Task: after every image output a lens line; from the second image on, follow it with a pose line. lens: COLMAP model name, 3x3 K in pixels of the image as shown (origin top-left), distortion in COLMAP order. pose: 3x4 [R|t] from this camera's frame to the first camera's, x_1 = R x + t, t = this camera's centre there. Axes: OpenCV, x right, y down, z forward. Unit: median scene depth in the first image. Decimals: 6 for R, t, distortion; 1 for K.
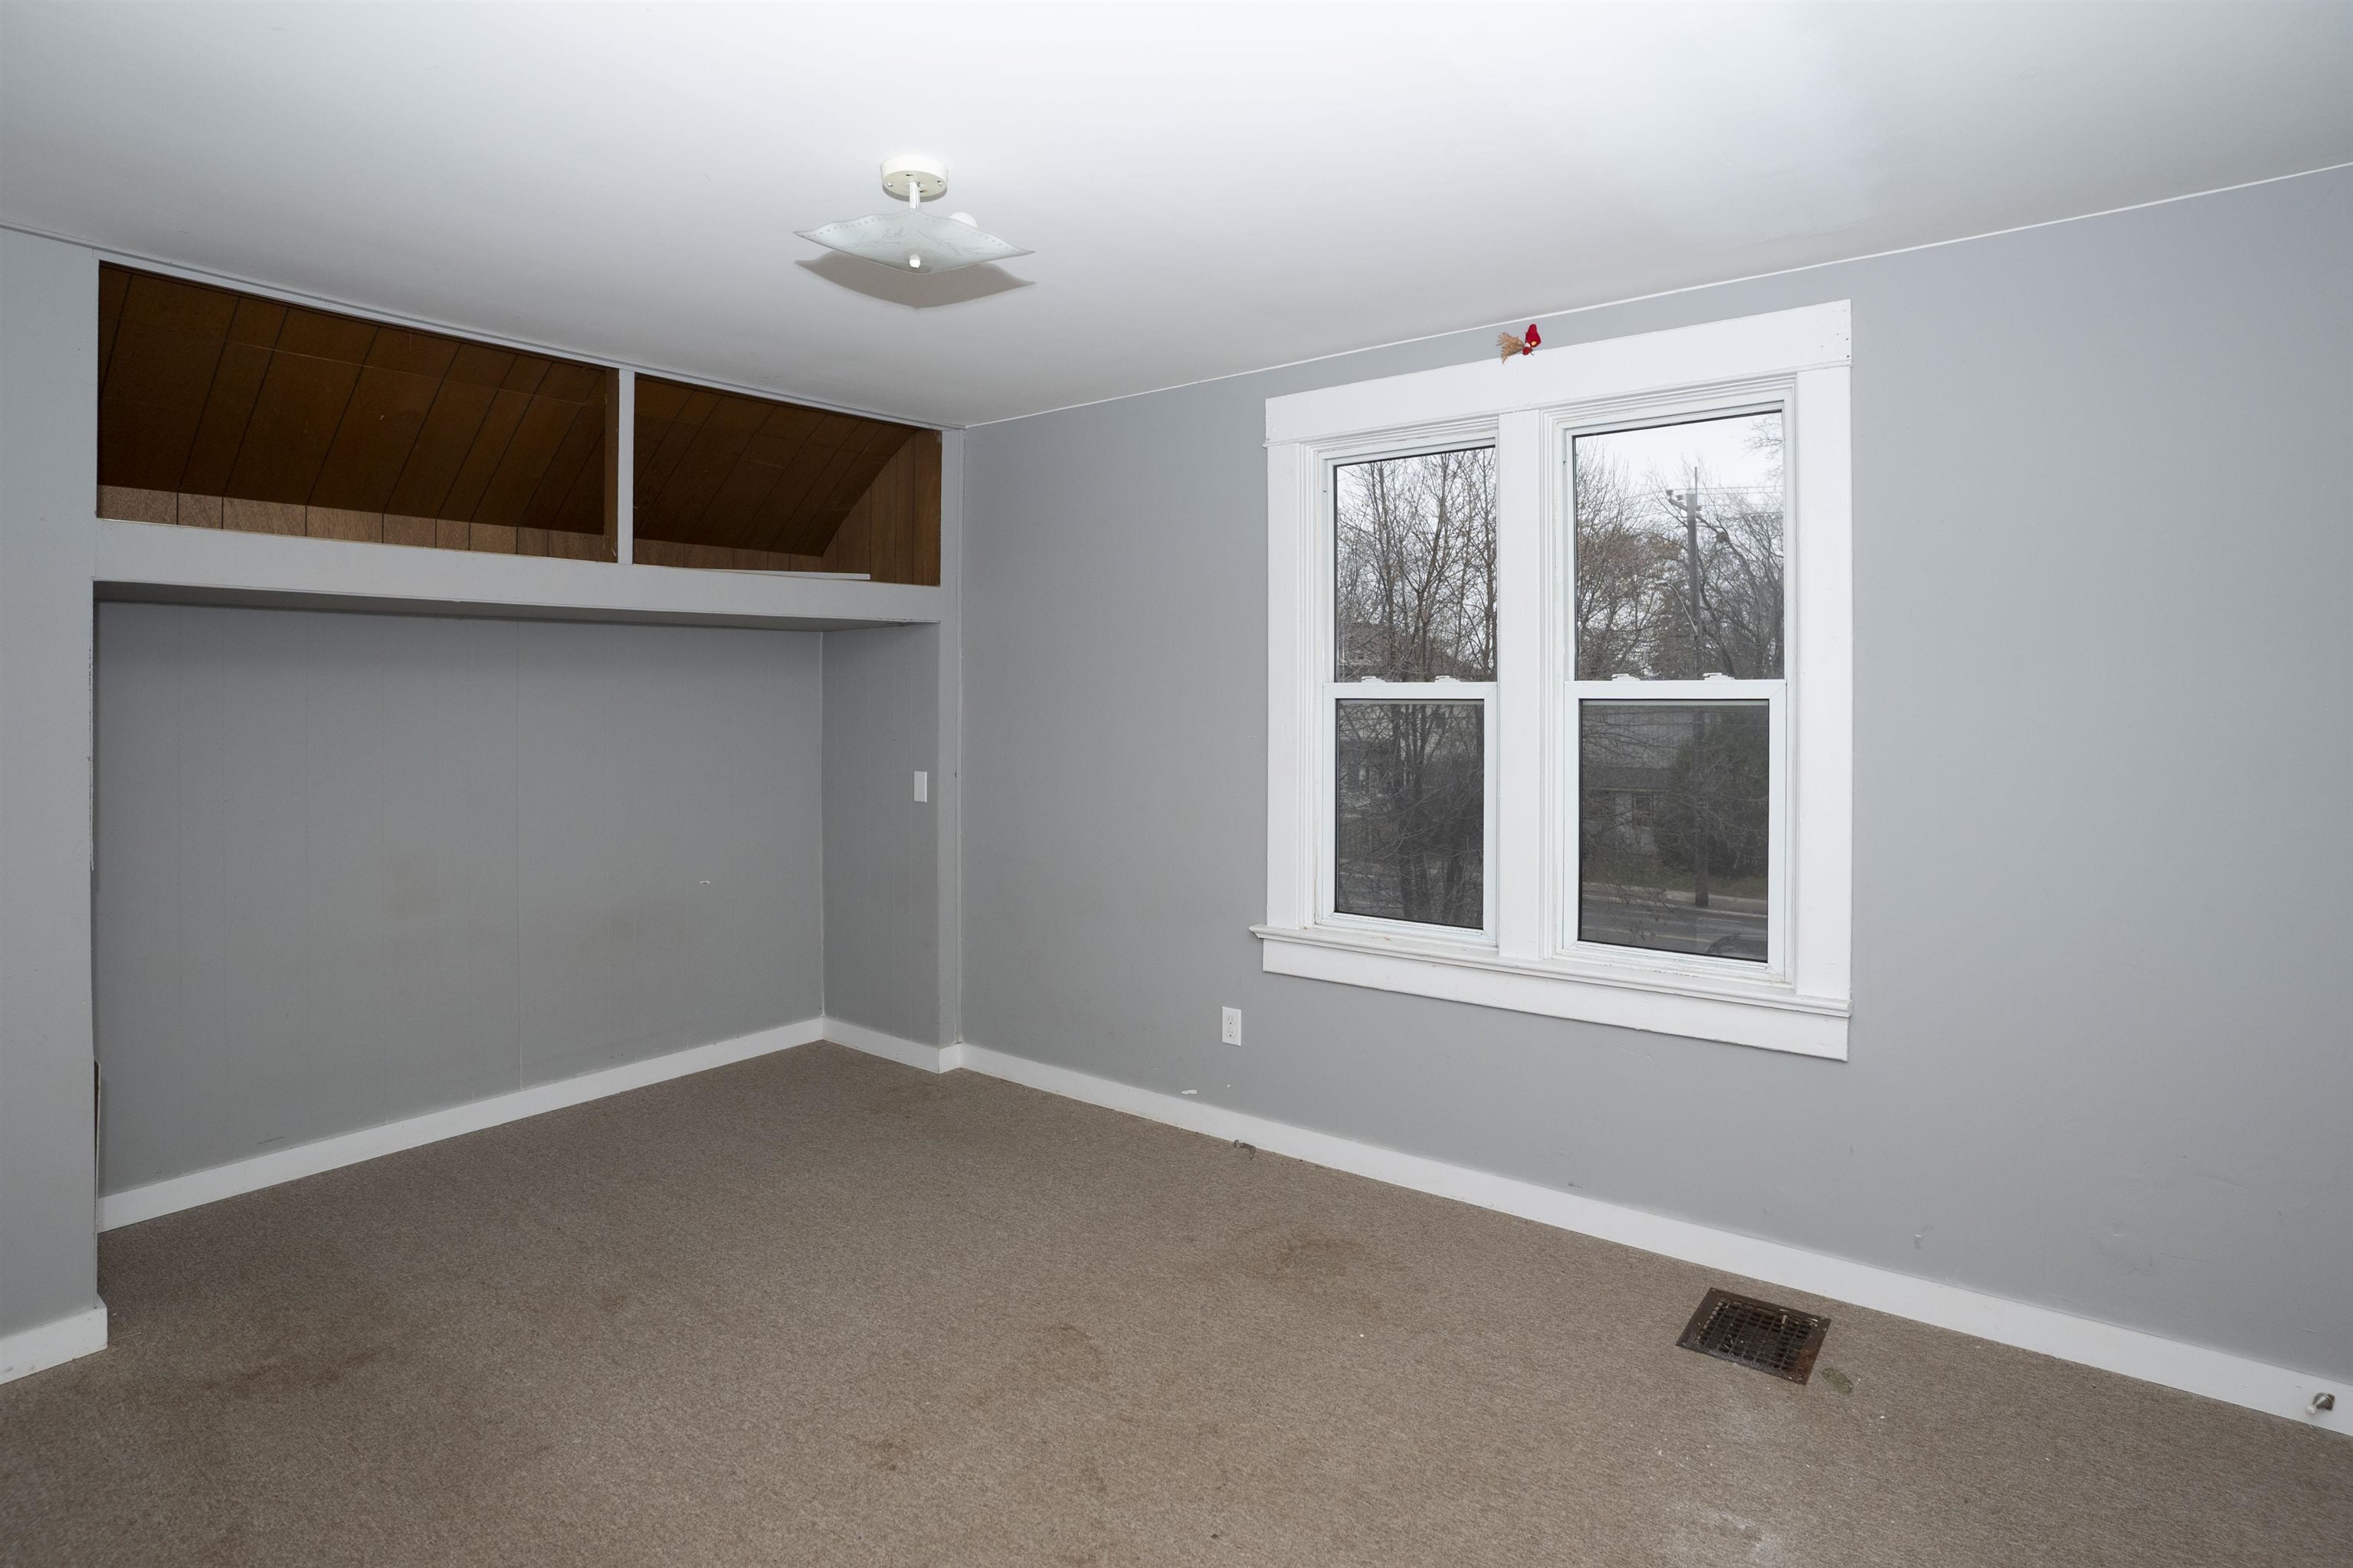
lens RADIAL K [[1195.6, 0, 1174.2], [0, 1195.6, 707.0], [0, 0, 1]] dist [-0.070919, 0.030019]
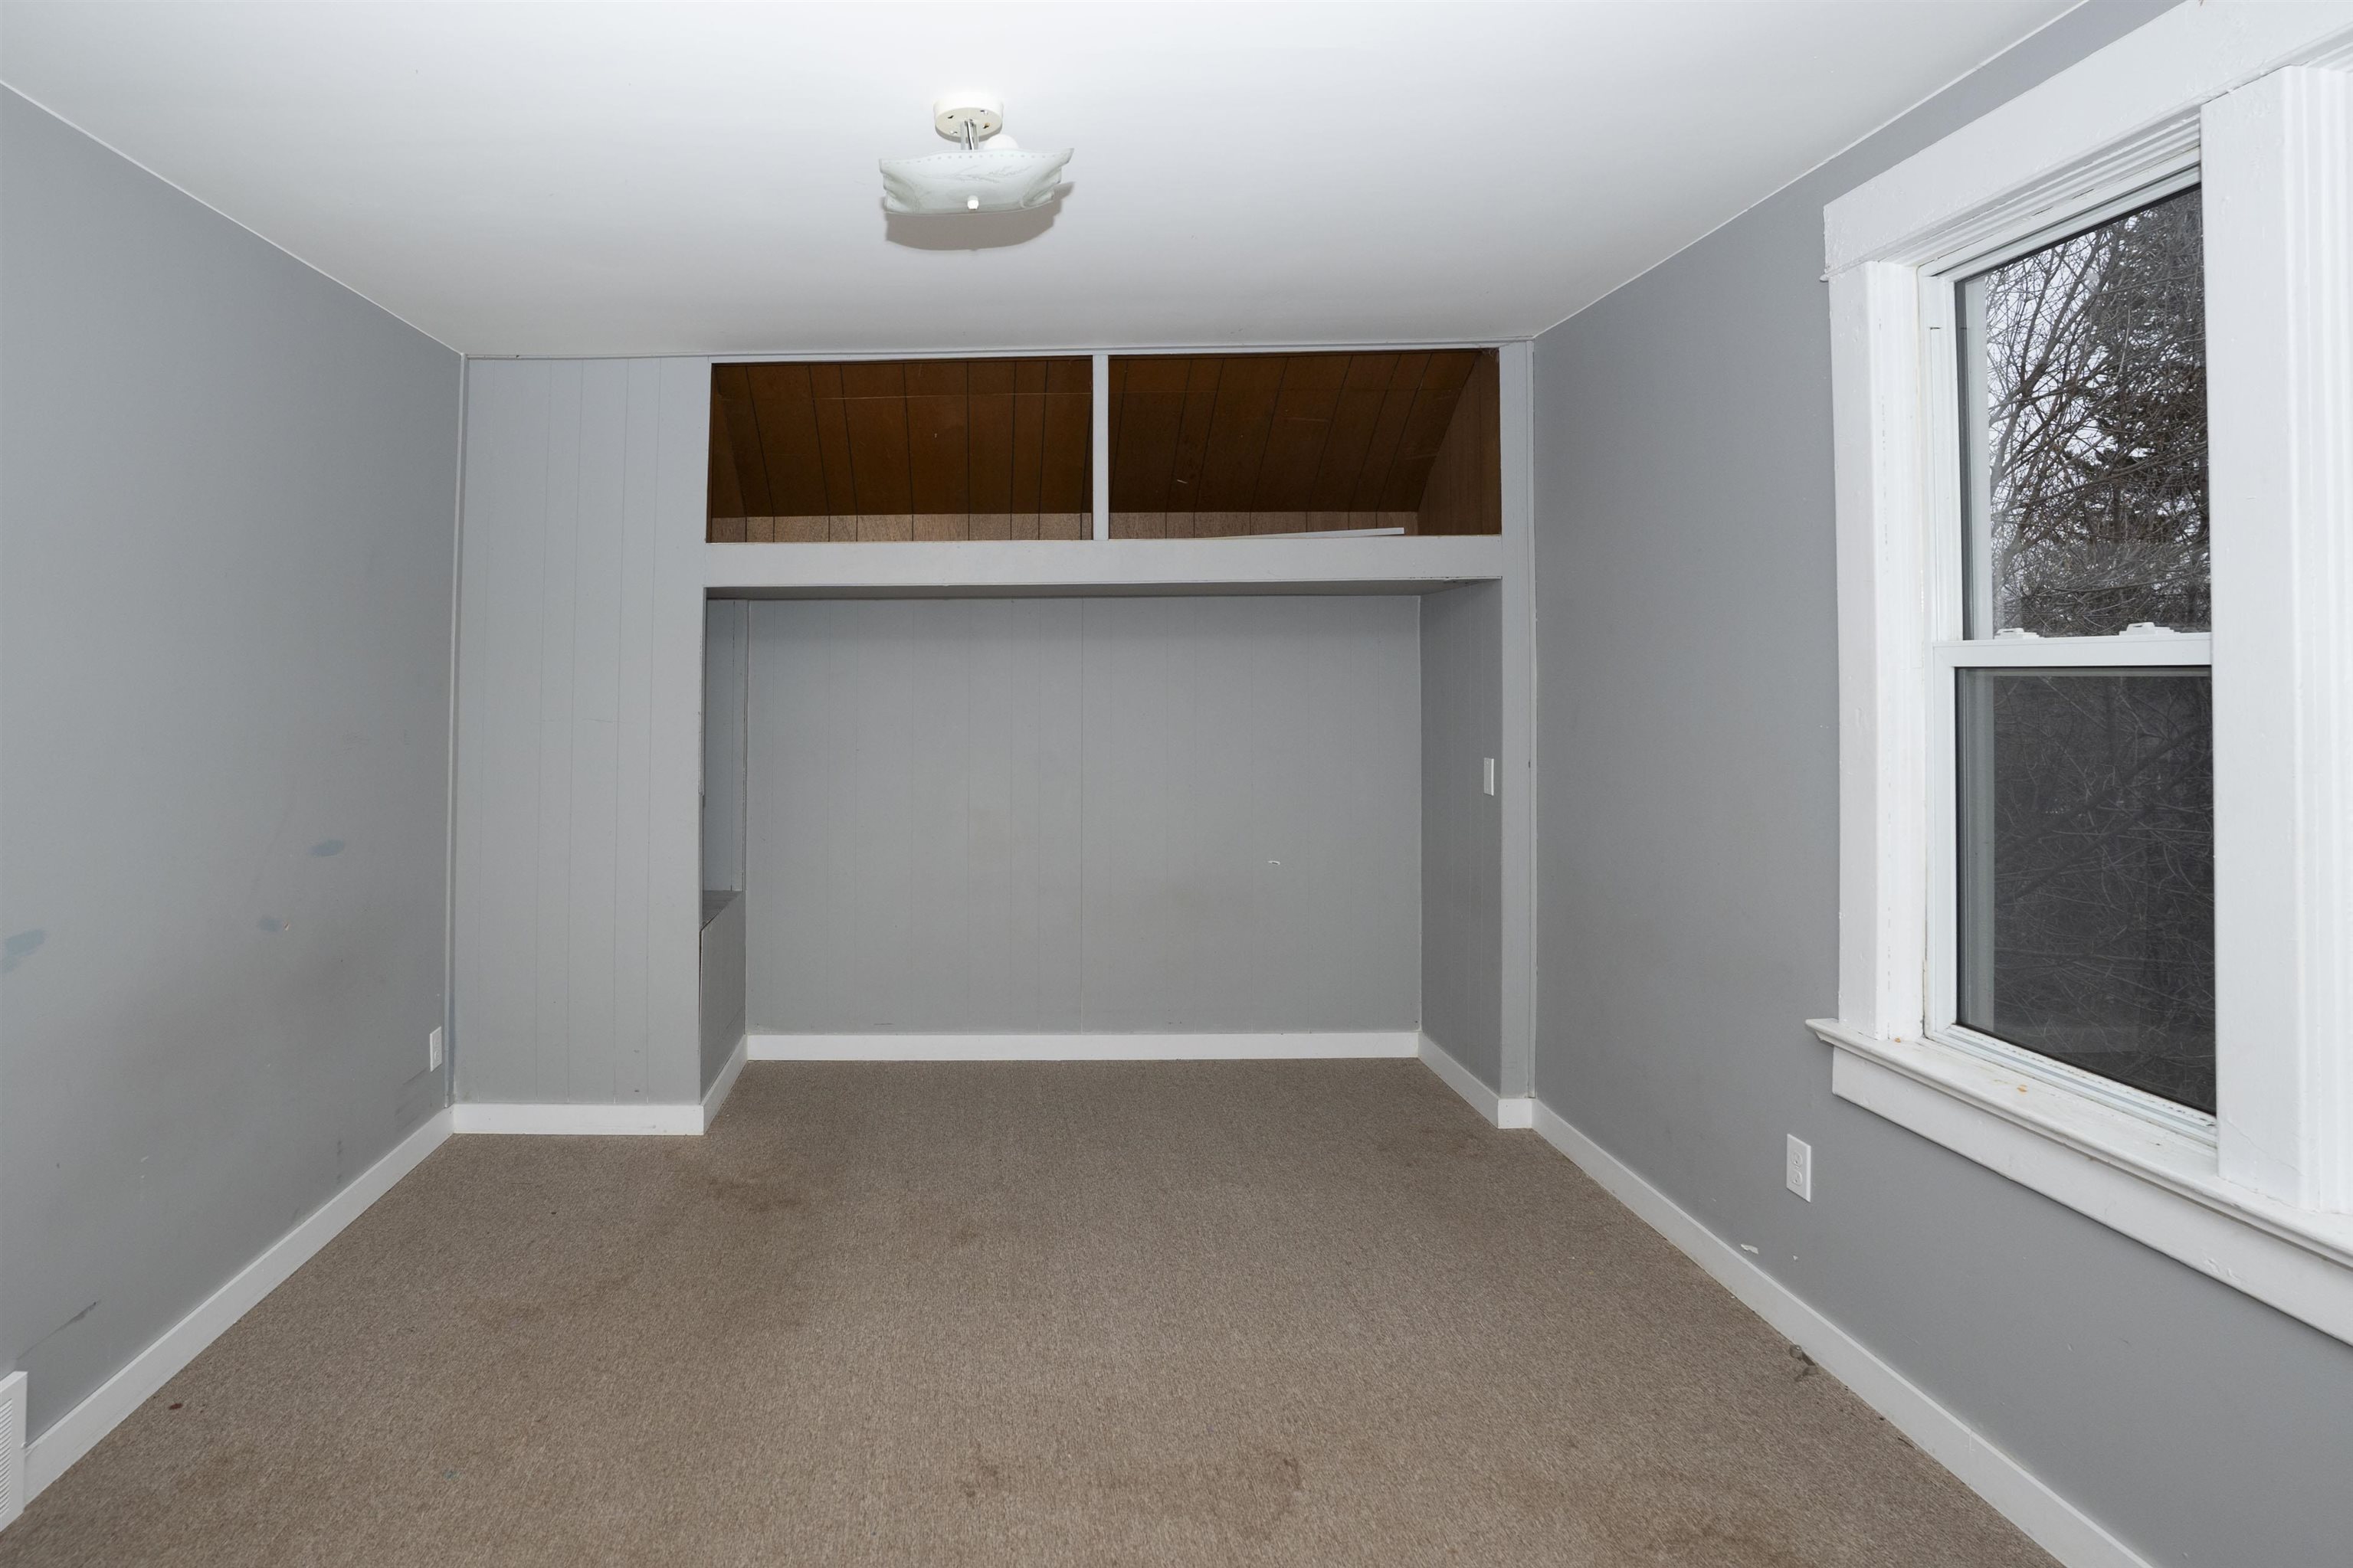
lens RADIAL K [[1248.1, 0, 991.6], [0, 1248.1, 646.7], [0, 0, 1]] dist [-0.054059, 0.004352]
pose [[0.597649, -0.017393, -0.801569, 0.355689], [-0.004936, 0.999666, -0.025372, 0.000310], [0.801743, 0.019120, 0.597363, 0.265890]]
